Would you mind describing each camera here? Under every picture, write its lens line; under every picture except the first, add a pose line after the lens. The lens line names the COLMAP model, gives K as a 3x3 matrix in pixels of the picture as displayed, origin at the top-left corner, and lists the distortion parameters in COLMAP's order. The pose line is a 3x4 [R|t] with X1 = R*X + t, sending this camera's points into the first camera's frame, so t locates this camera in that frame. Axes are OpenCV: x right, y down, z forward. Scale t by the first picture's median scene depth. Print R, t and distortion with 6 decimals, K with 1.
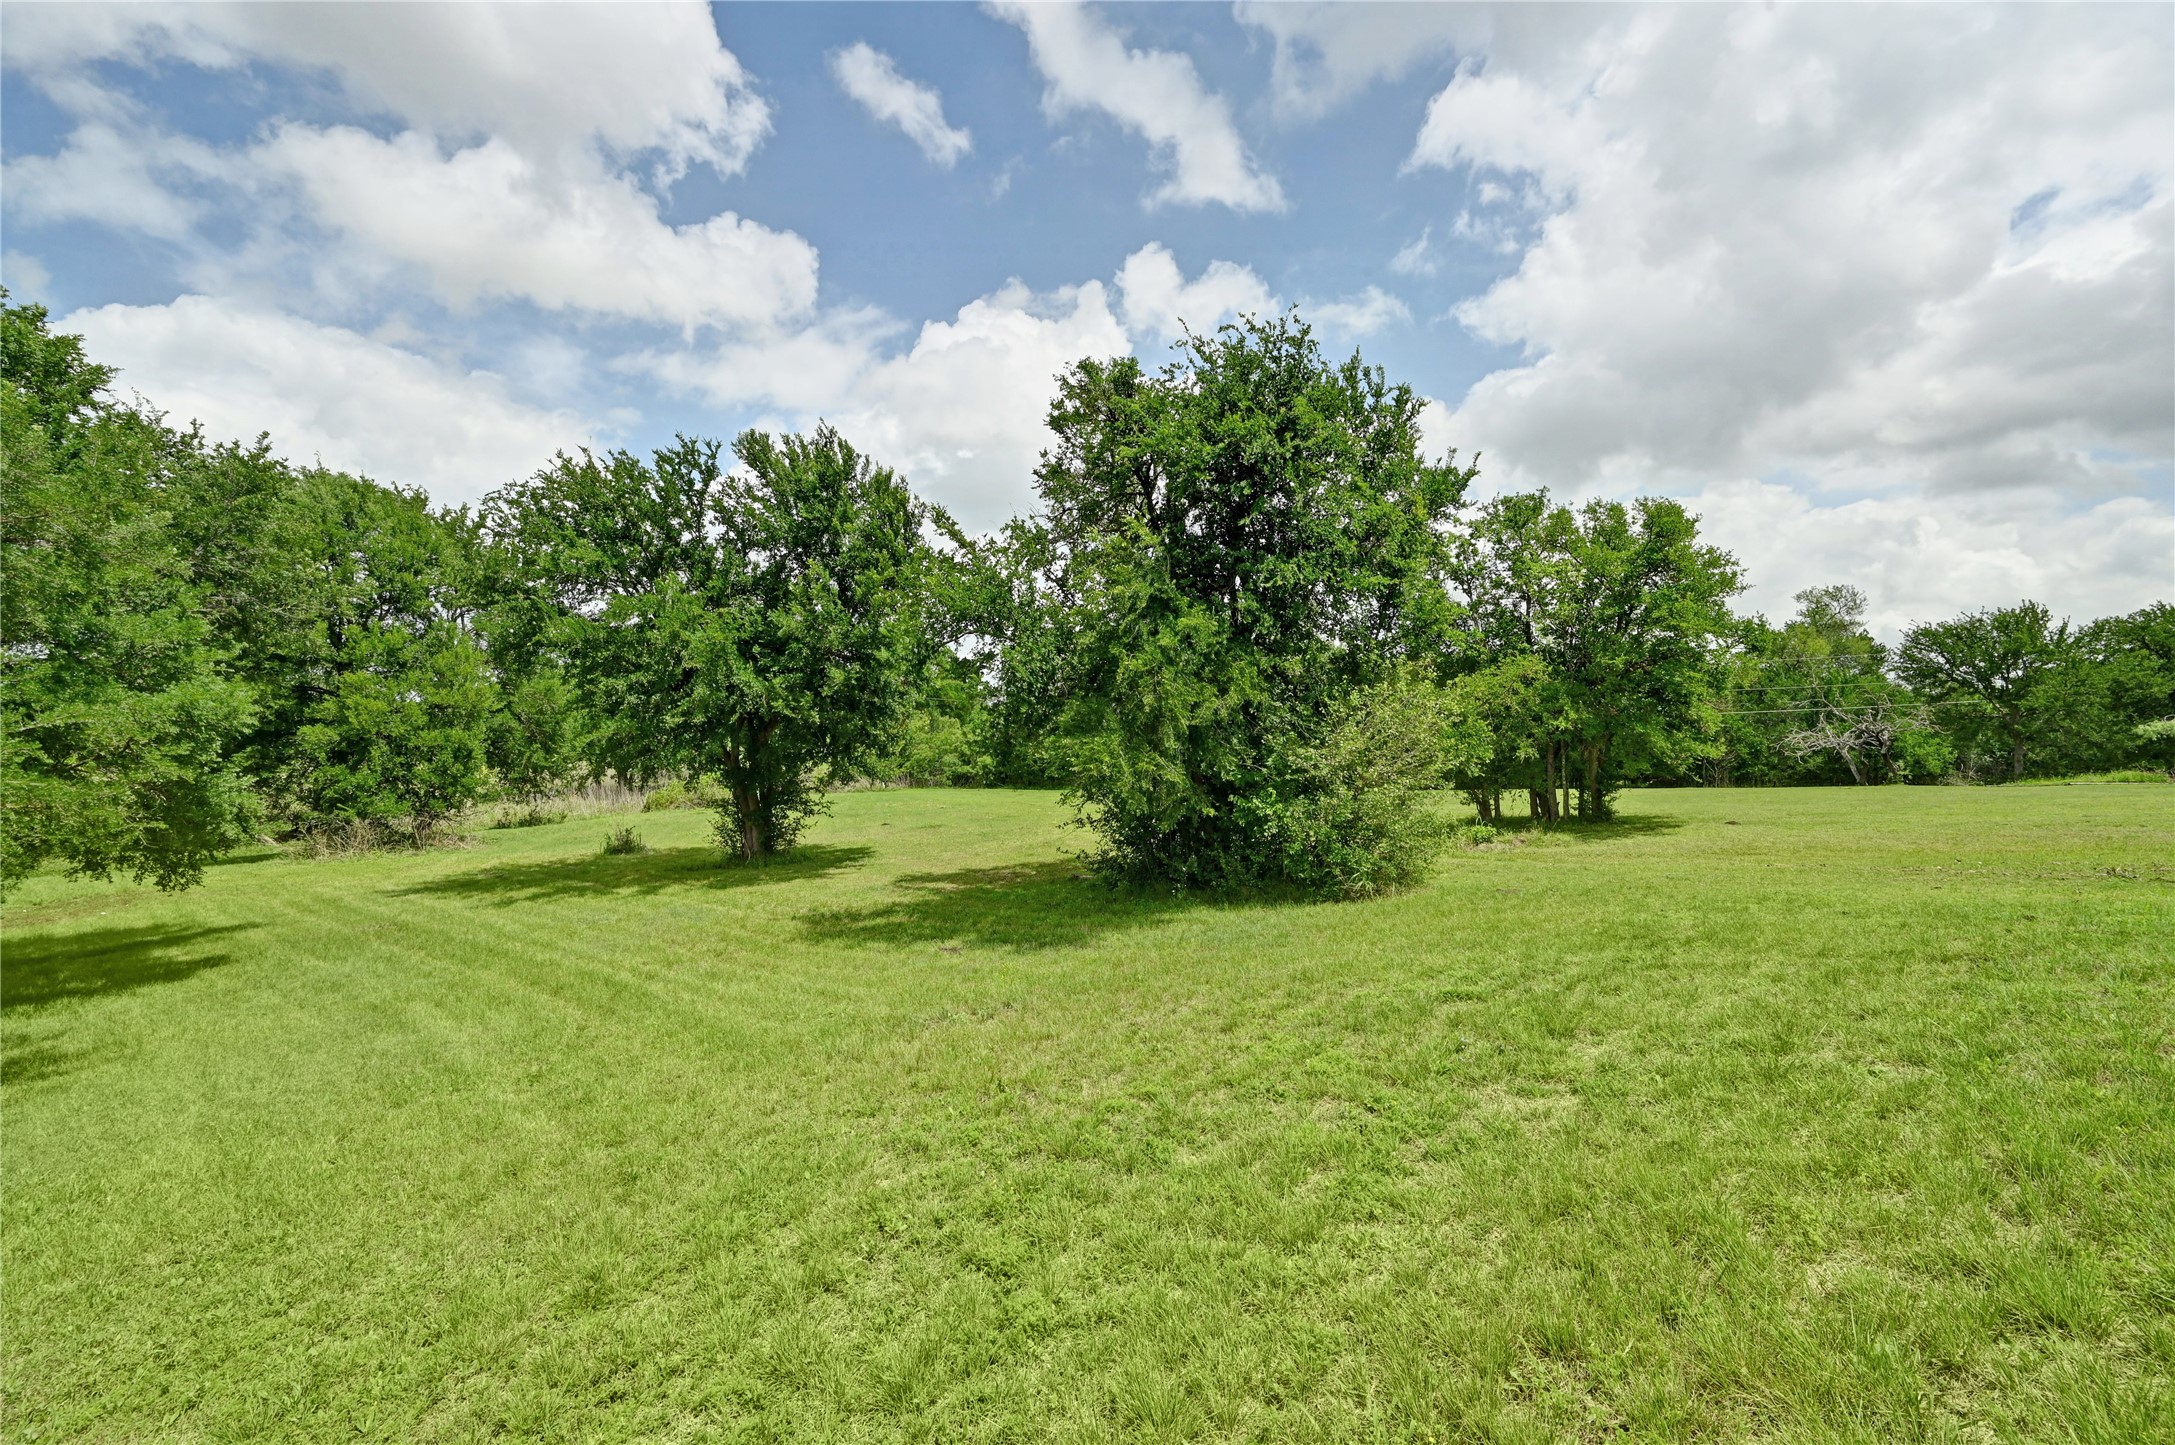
lens RADIAL K [[846.8, 0, 1106.7], [0, 846.8, 719.2], [0, 0, 1]] dist [-0.002597, 0.000235]
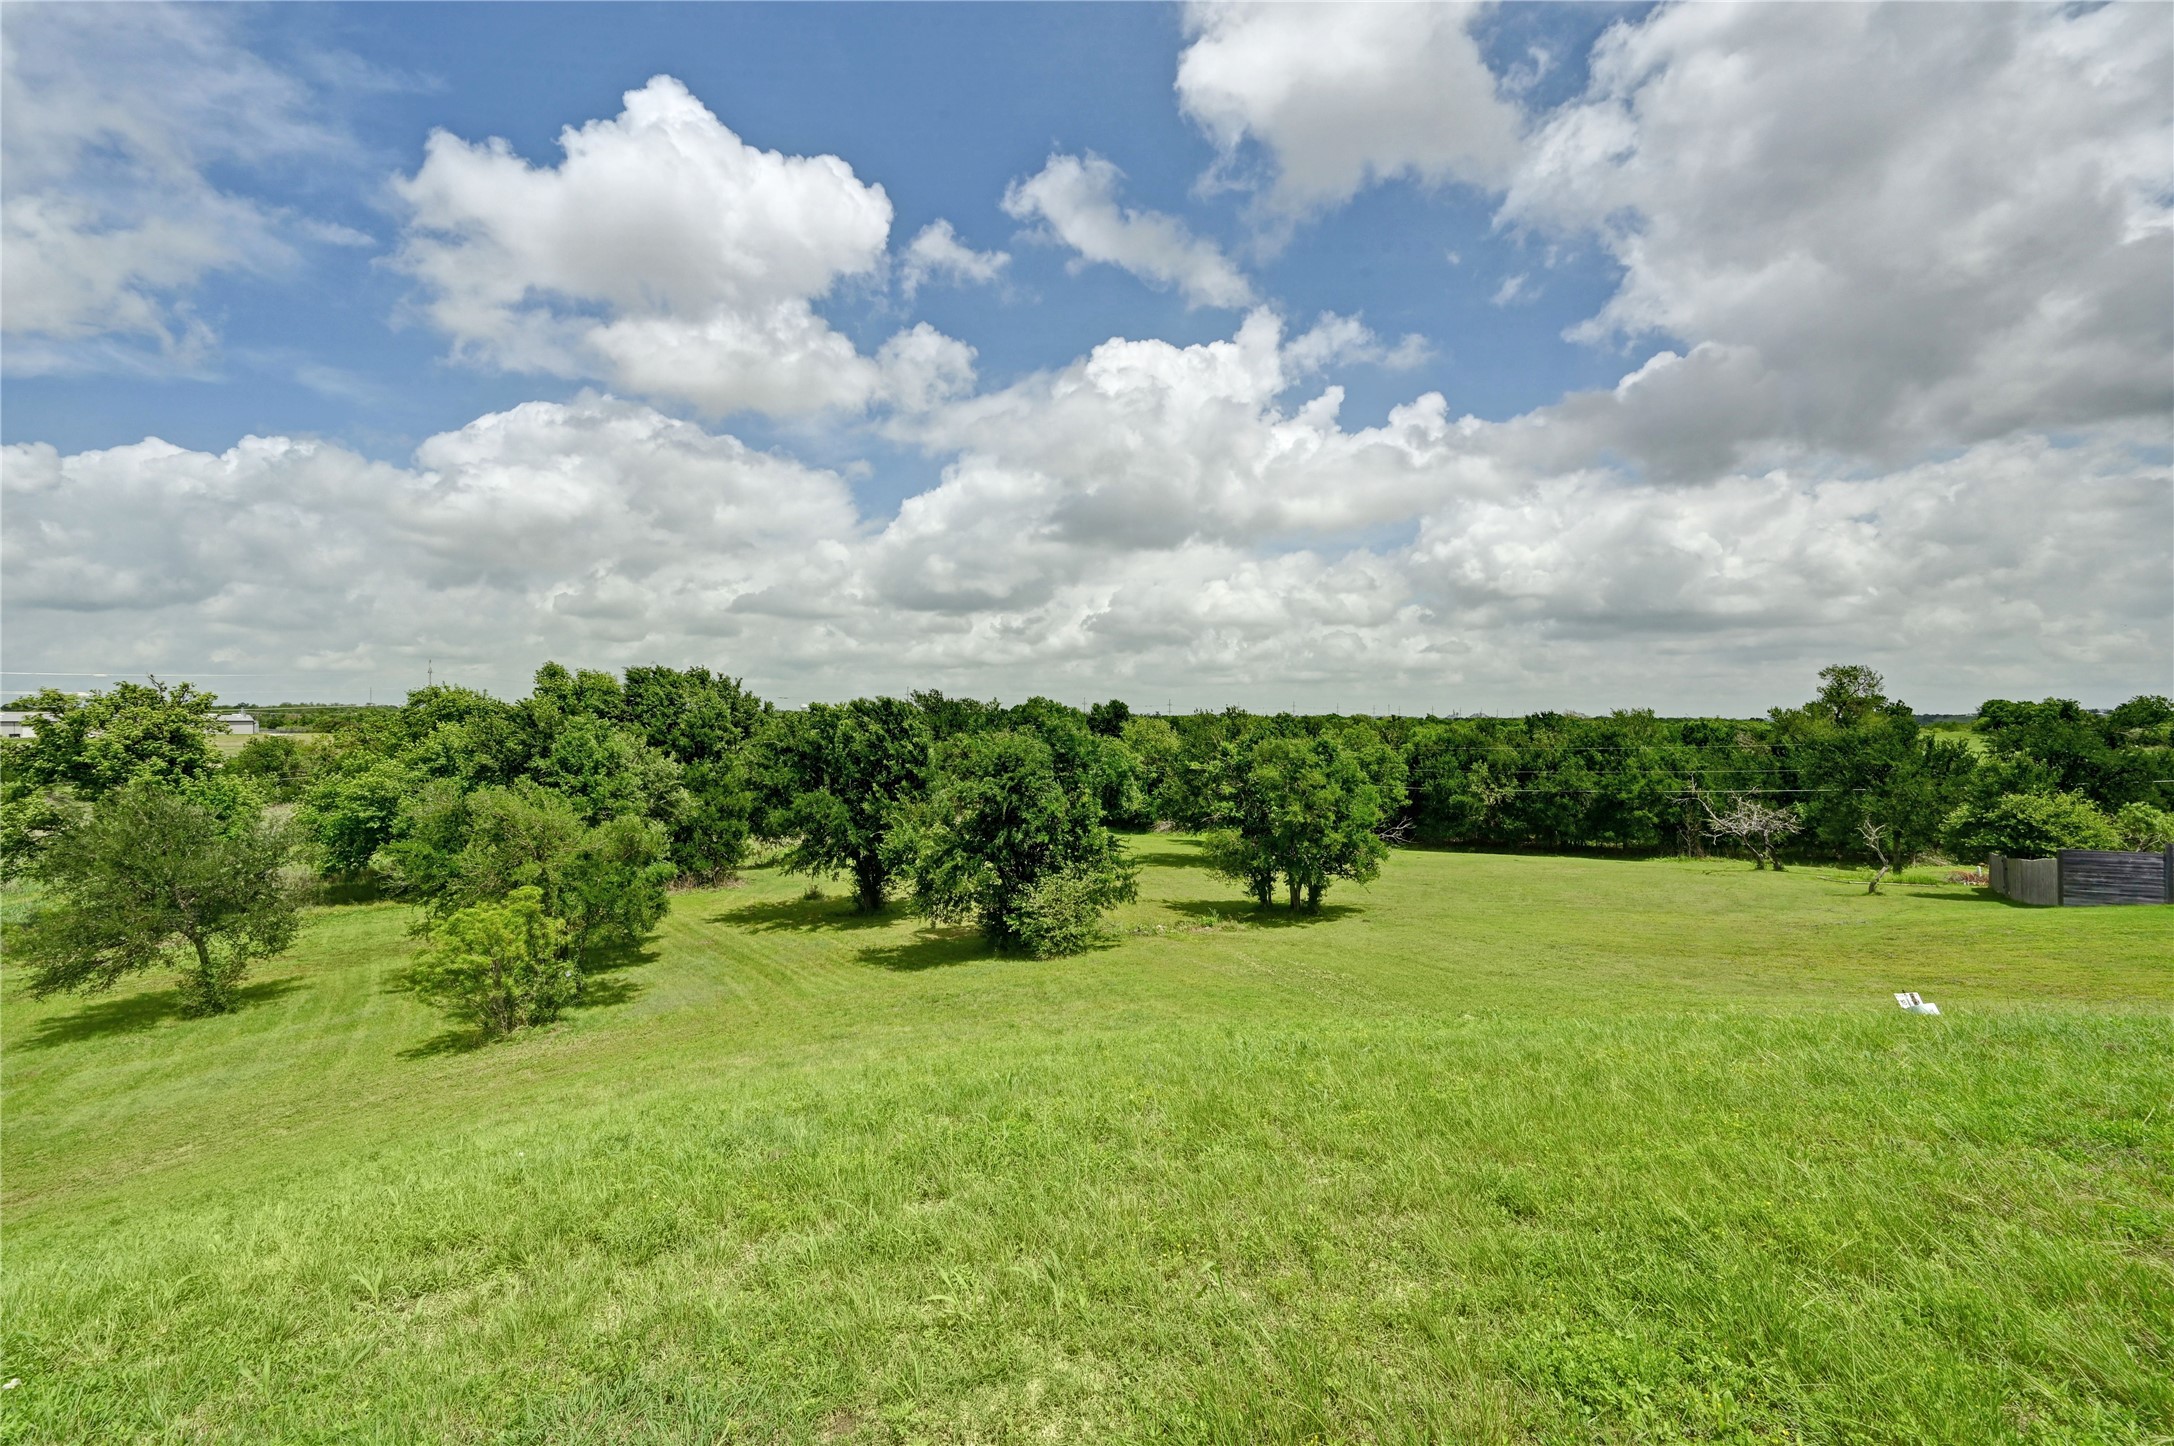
lens RADIAL K [[846.4, 0, 1080.2], [0, 846.4, 738.1], [0, 0, 1]] dist [-0.002597, 0.000235]
pose [[0.965982, -0.006077, -0.258537, 0.548856], [0.011850, 0.999714, 0.020777, -0.260469], [0.258337, -0.023134, 0.965778, -0.724605]]
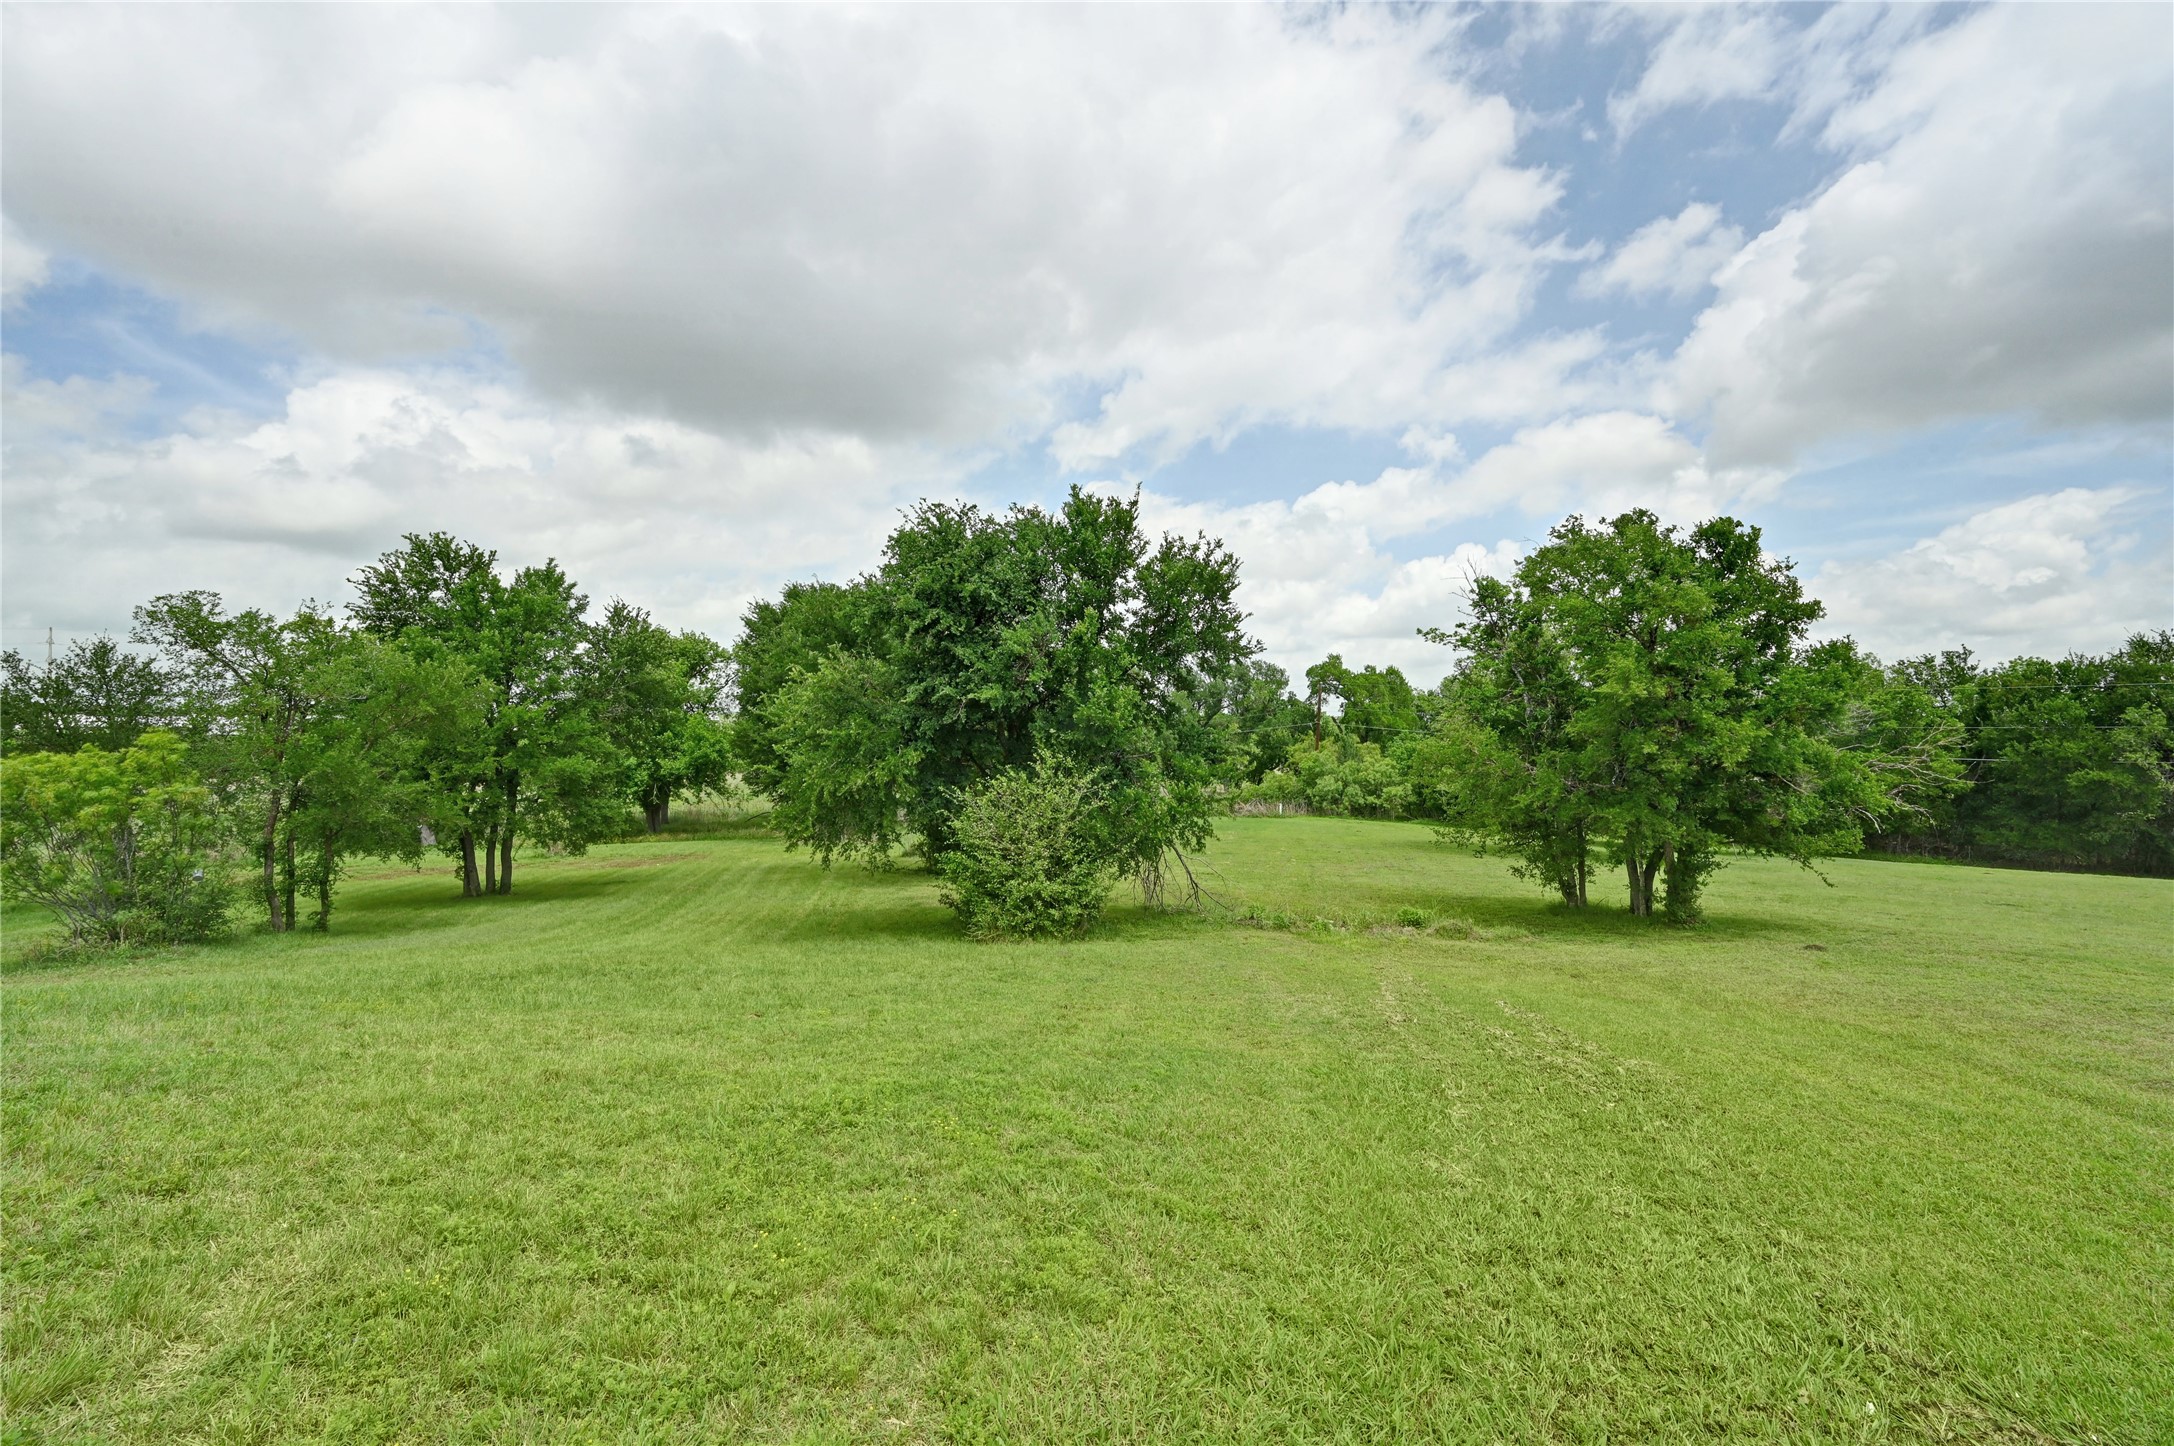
lens RADIAL K [[896.3, 0, 1088.9], [0, 896.3, 726.7], [0, 0, 1]] dist [0.003119, 0.000092]
pose [[0.784455, -0.002885, -0.620179, 0.643351], [-0.001452, 0.999978, -0.006489, -0.051261], [0.620184, 0.005991, 0.784434, 0.023310]]
